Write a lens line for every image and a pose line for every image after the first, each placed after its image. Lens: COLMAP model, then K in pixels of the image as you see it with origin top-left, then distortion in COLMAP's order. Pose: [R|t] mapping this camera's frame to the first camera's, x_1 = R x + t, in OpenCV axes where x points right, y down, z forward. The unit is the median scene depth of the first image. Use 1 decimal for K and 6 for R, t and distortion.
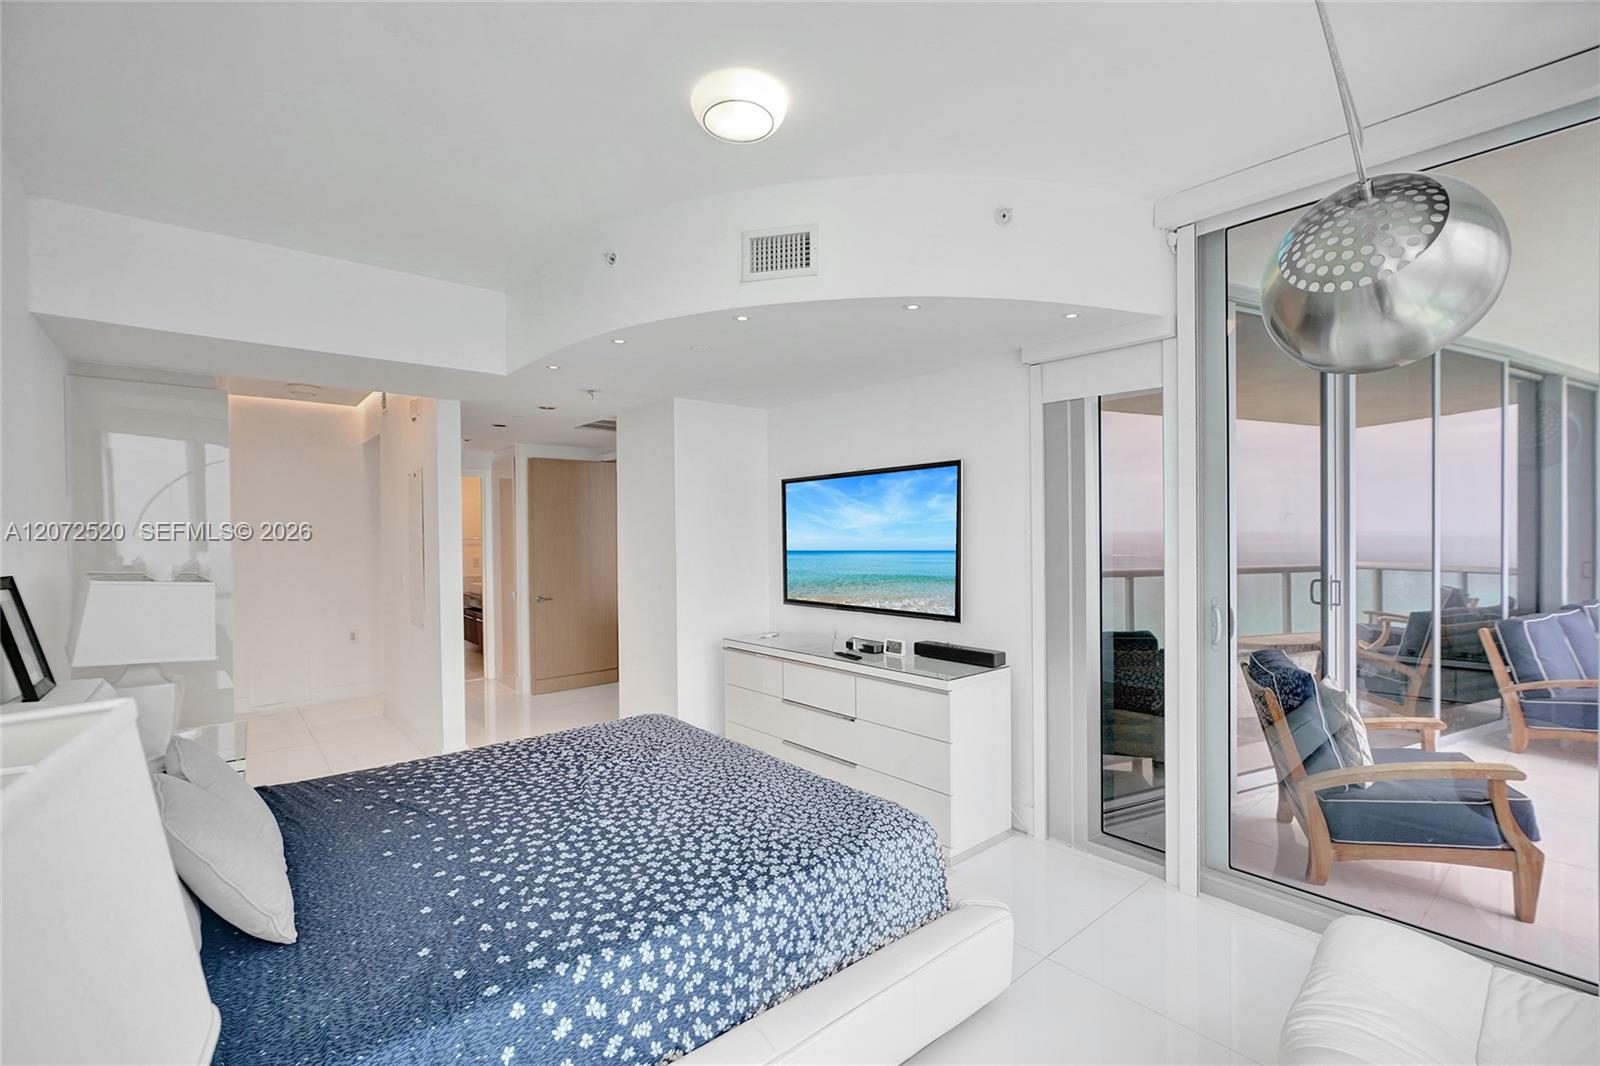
lens RADIAL K [[717.7, 0, 803.9], [0, 717.7, 548.2], [0, 0, 1]] dist [-0.009665, 0.003555]
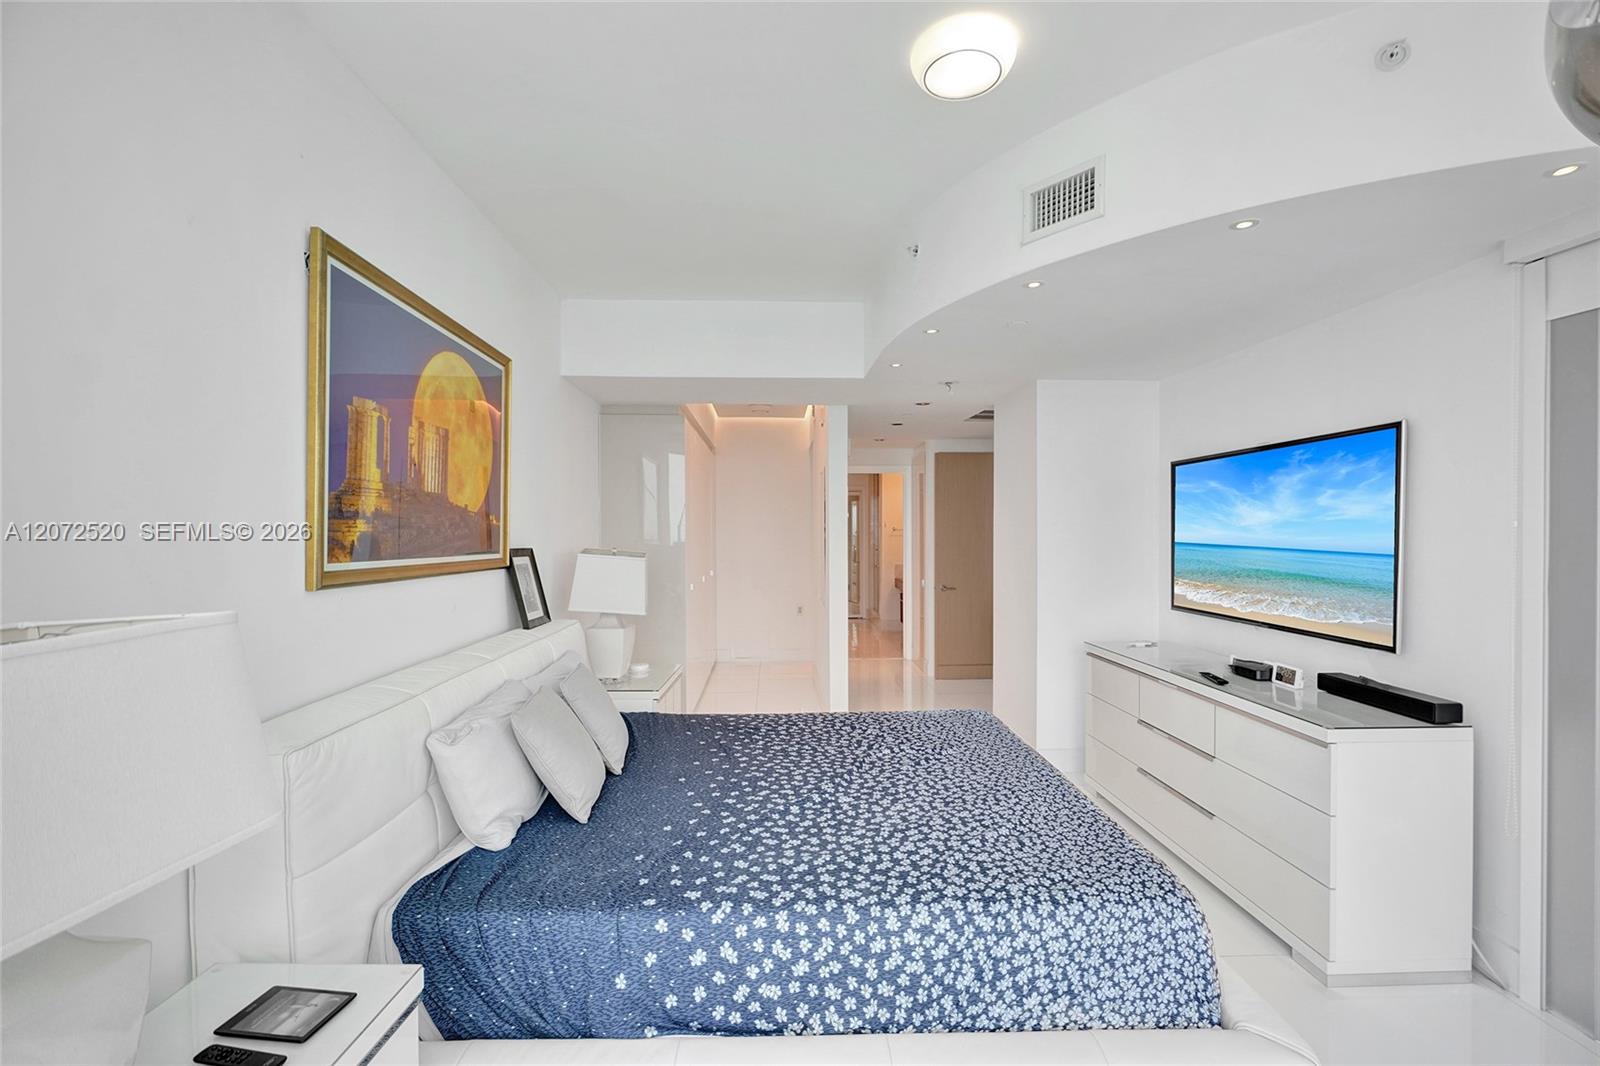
lens RADIAL K [[717.7, 0, 794.5], [0, 717.7, 546.8], [0, 0, 1]] dist [-0.009665, 0.003555]
pose [[0.780044, 0.023468, -0.625285, 0.326941], [-0.018866, 0.999724, 0.013986, 0.001930], [0.625441, 0.000887, 0.780271, 0.144958]]
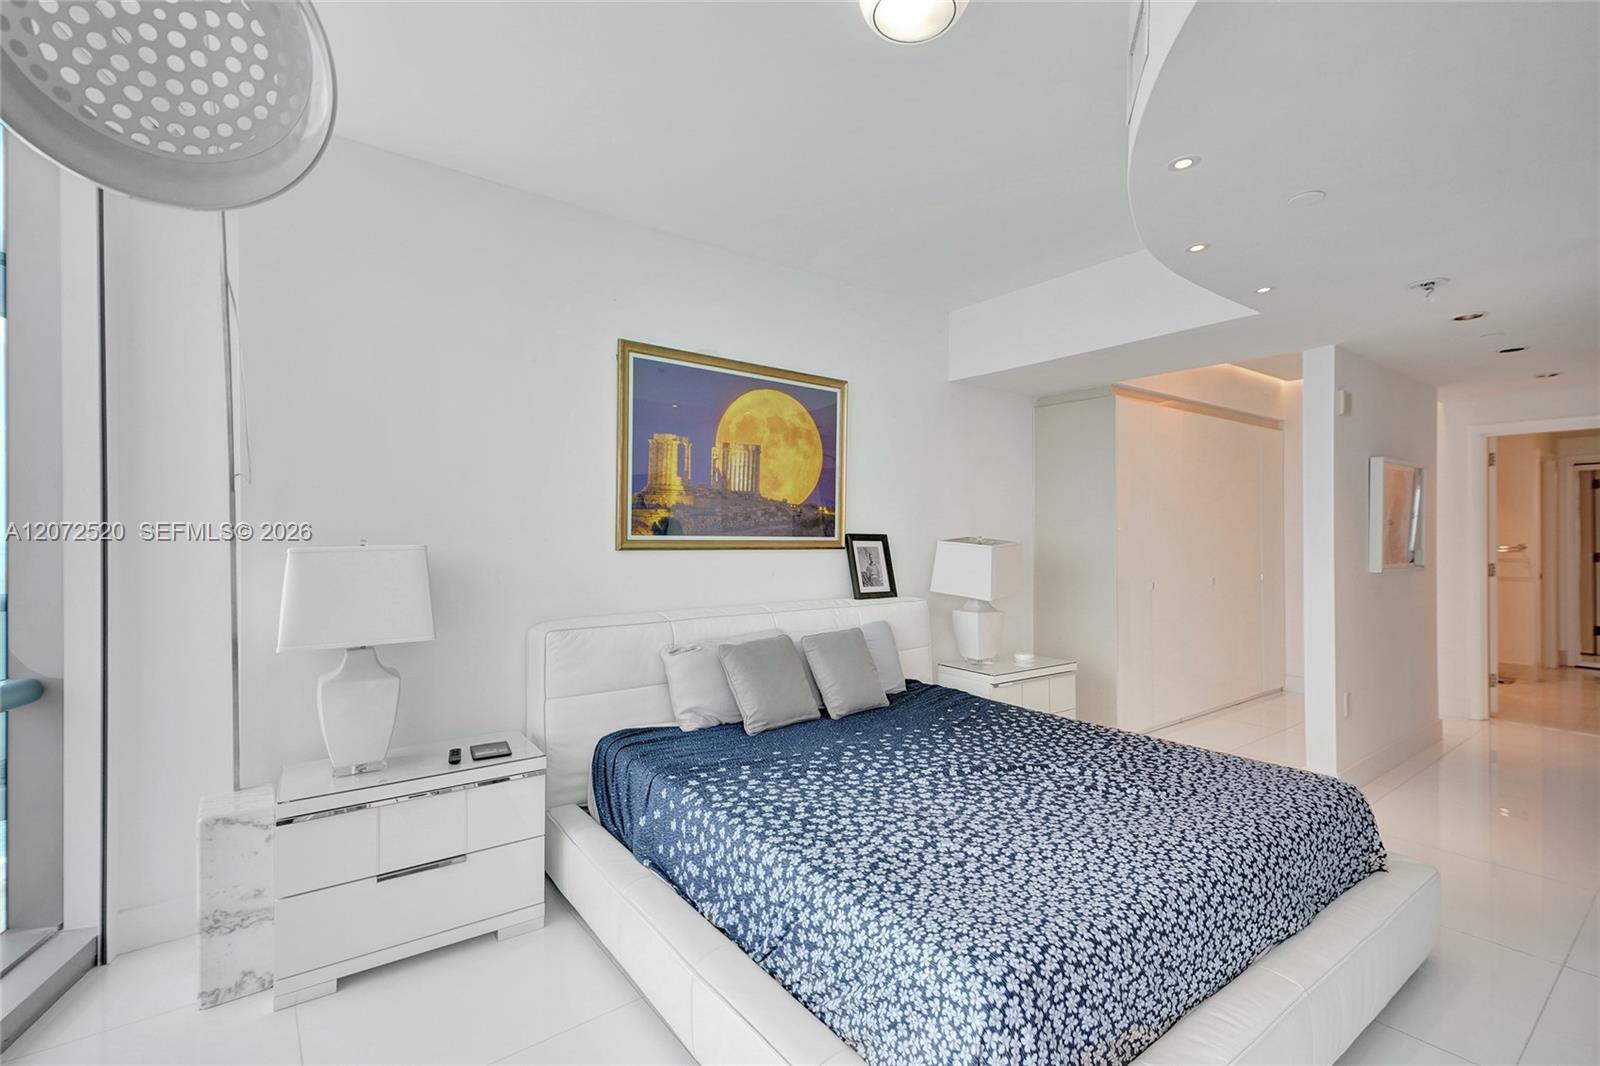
lens RADIAL K [[717.7, 0, 775.4], [0, 717.7, 516.7], [0, 0, 1]] dist [-0.009665, 0.003555]
pose [[-0.093186, -0.016364, -0.995514, 0.805514], [-0.016770, 0.999749, -0.014864, 0.025627], [0.995507, 0.015310, -0.093437, 0.927749]]
